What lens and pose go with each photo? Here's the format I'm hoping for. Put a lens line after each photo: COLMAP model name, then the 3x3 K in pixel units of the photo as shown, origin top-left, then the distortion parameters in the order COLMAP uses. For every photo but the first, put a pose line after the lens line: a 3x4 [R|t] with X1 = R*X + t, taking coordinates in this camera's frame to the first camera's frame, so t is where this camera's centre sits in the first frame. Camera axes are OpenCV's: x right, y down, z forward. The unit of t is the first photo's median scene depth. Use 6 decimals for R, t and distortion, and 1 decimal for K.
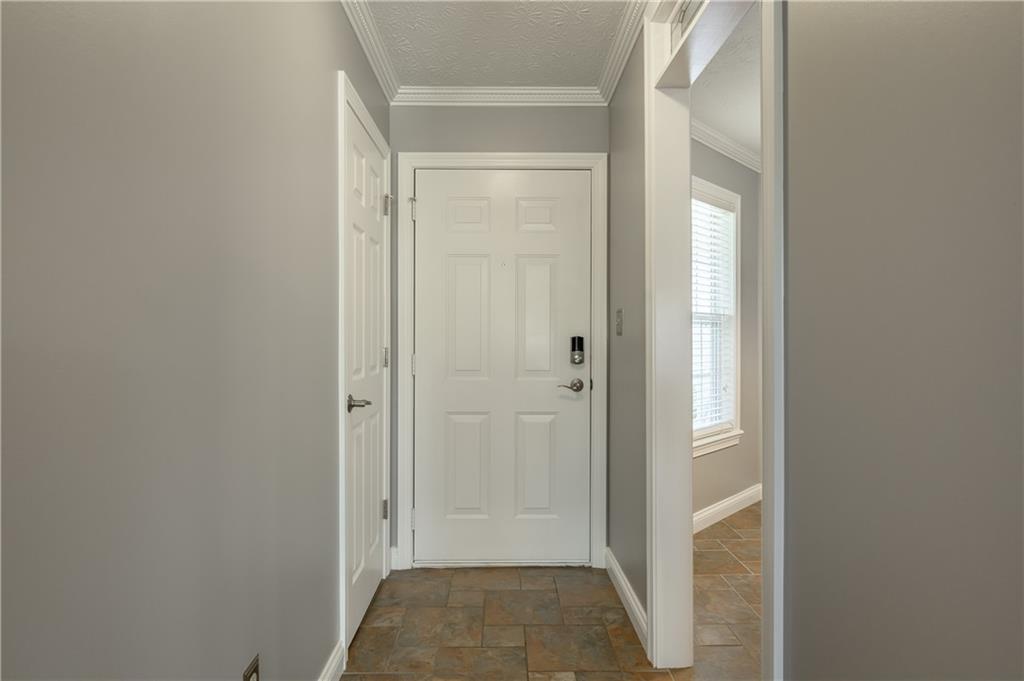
lens RADIAL K [[590.6, 0, 512.0], [0, 590.6, 340.5], [0, 0, 1]] dist [-0.000091, -0.000016]
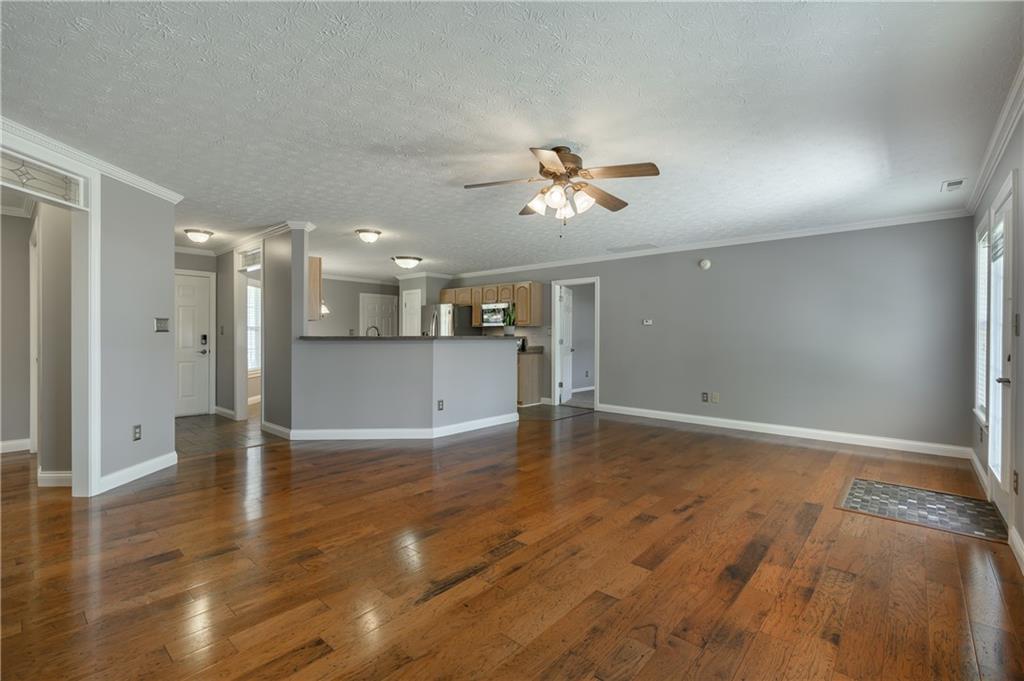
lens RADIAL K [[453.7, 0, 512.0], [0, 453.7, 340.5], [0, 0, 1]] dist [0.003435, -0.000271]
pose [[0.673459, -0.005561, 0.739204, -0.515383], [-0.002227, 0.999952, 0.009552, -0.003173], [-0.739221, -0.008079, 0.673414, -1.603362]]
